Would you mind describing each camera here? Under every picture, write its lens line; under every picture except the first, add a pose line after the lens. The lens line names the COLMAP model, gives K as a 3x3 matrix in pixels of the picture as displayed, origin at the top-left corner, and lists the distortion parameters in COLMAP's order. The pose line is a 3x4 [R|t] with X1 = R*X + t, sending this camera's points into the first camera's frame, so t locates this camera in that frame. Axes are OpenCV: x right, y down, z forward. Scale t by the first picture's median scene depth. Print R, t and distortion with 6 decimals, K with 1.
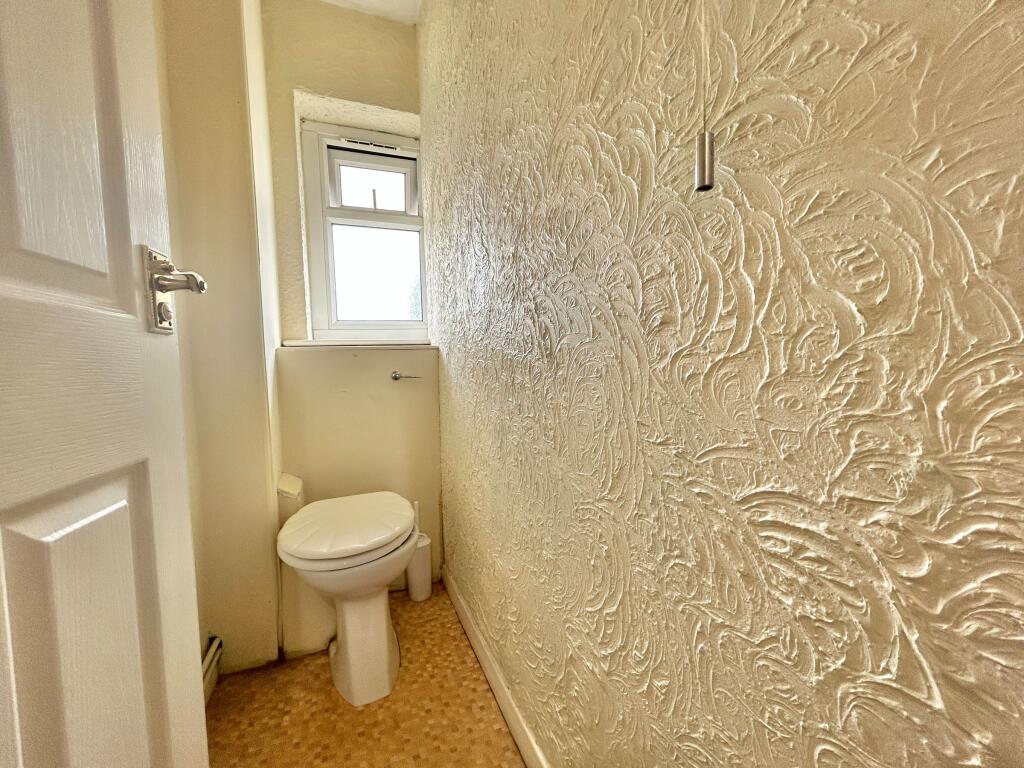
lens RADIAL K [[410.7, 0, 516.7], [0, 410.7, 380.3], [0, 0, 1]] dist [-0.000653, -0.000744]
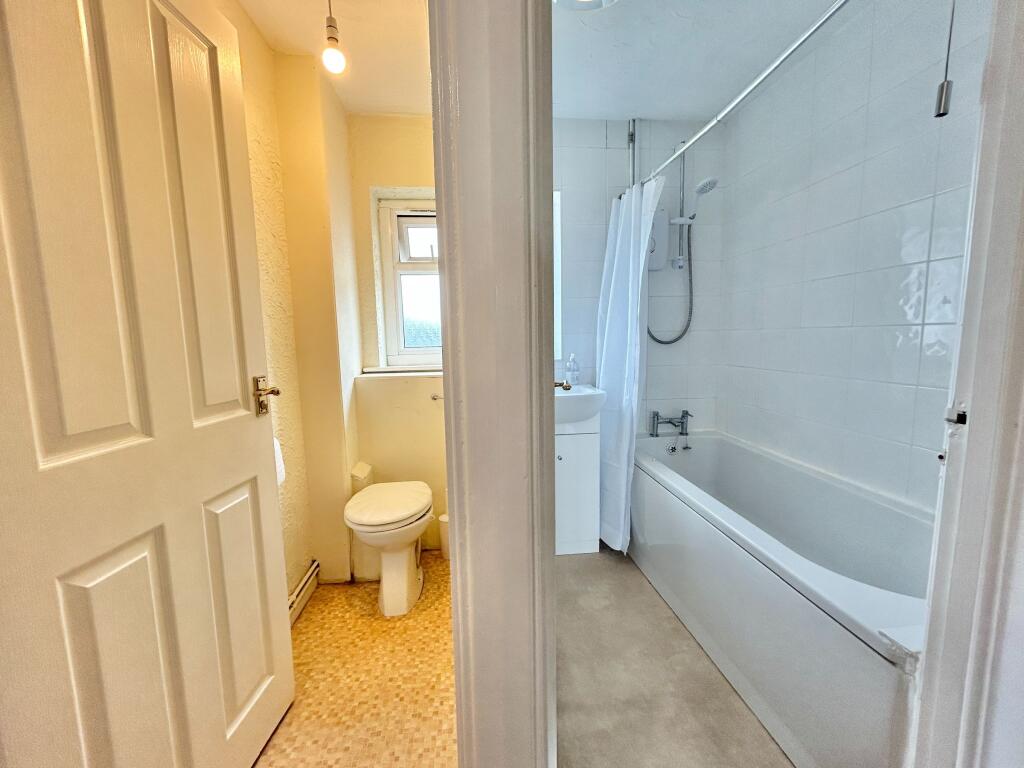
lens RADIAL K [[410.7, 0, 514.2], [0, 410.7, 384.4], [0, 0, 1]] dist [-0.000653, -0.000744]
pose [[0.961392, 0.044639, -0.271538, 0.446656], [-0.025238, 0.996900, 0.074528, -0.219405], [0.274023, -0.064798, 0.959538, -0.314425]]
